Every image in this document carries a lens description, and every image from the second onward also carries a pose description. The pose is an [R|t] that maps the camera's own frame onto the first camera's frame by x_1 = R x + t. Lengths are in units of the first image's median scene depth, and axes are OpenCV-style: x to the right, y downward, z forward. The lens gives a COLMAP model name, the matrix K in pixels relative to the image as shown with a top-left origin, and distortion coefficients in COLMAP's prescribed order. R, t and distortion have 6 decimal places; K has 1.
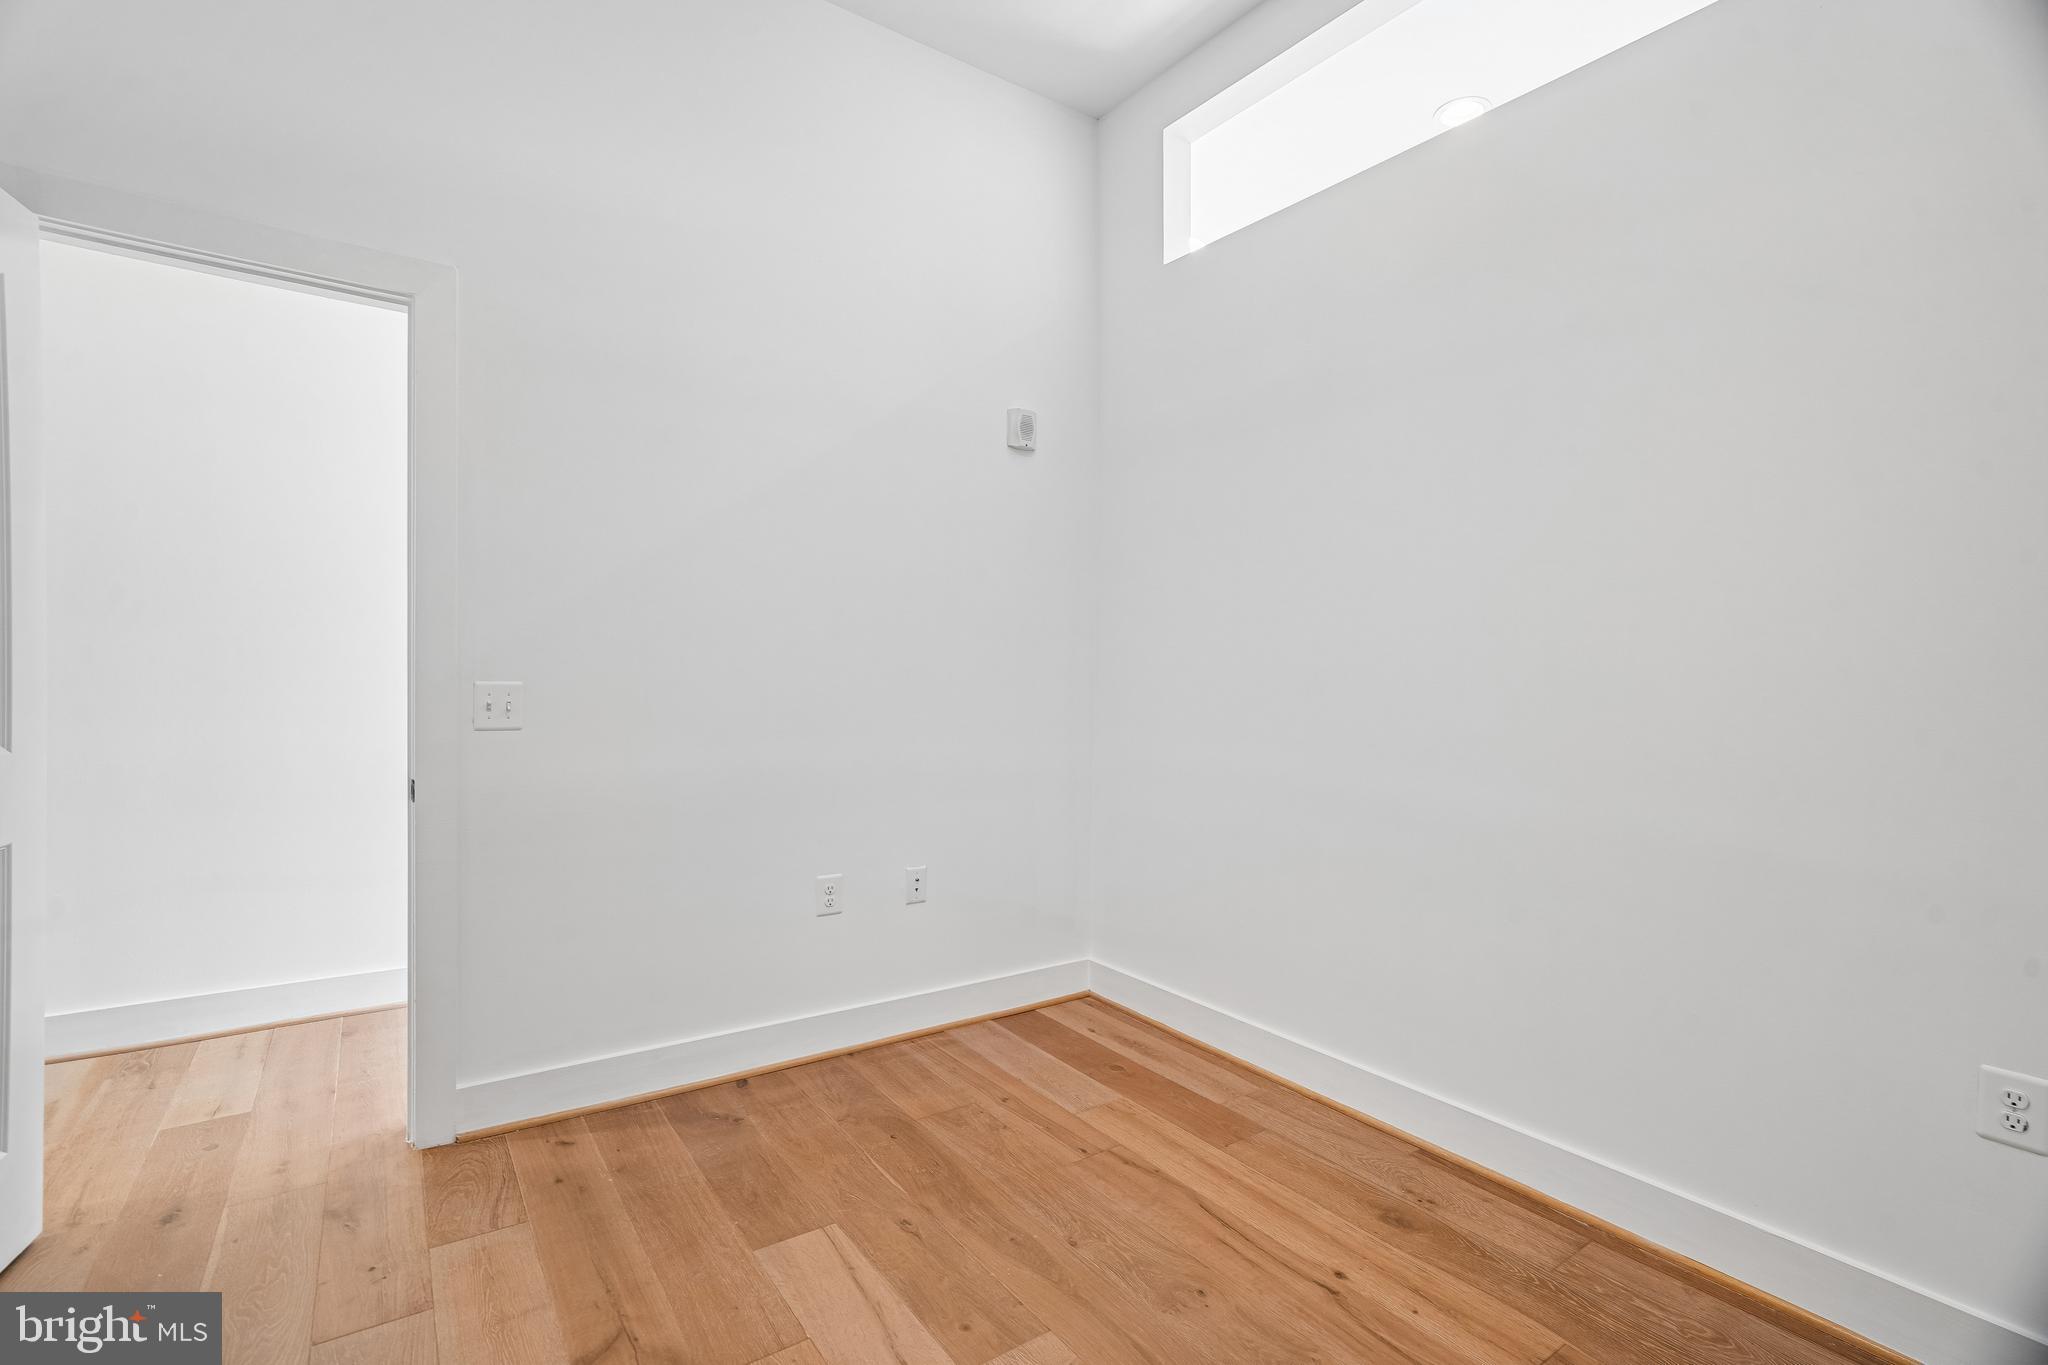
lens RADIAL K [[956.6, 0, 1010.0], [0, 956.6, 683.8], [0, 0, 1]] dist [-0.073233, 0.029997]
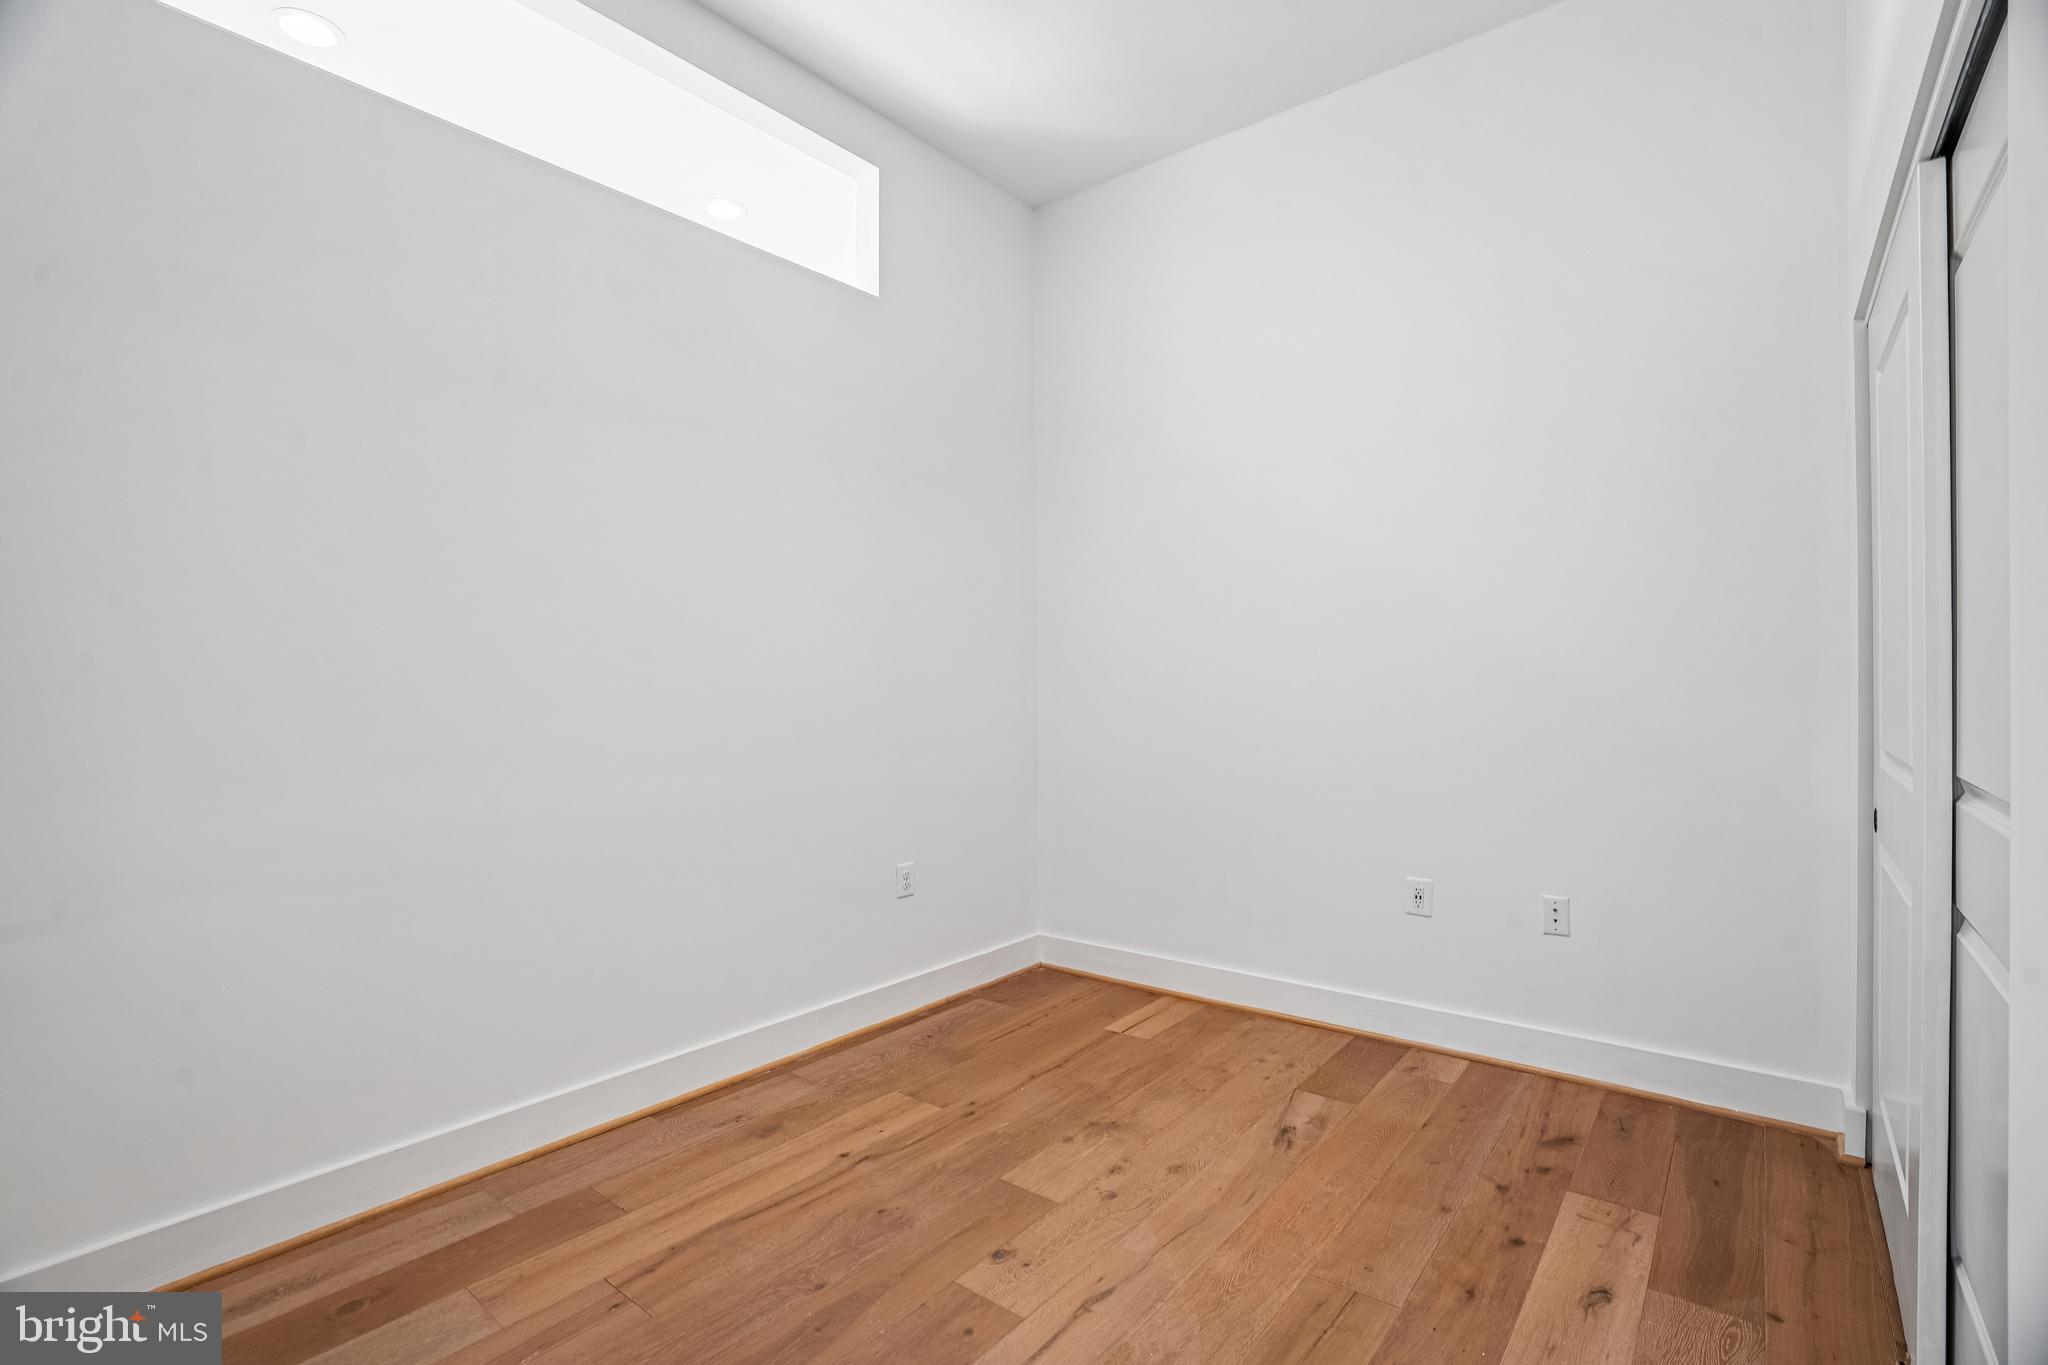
lens RADIAL K [[945.4, 0, 1024.0], [0, 945.4, 682.5], [0, 0, 1]] dist [-0.061194, 0.015339]
pose [[-0.292742, -0.012777, 0.956106, -0.874359], [0.022076, 0.999554, 0.020117, -0.037782], [-0.955937, 0.026996, -0.292329, 1.035757]]
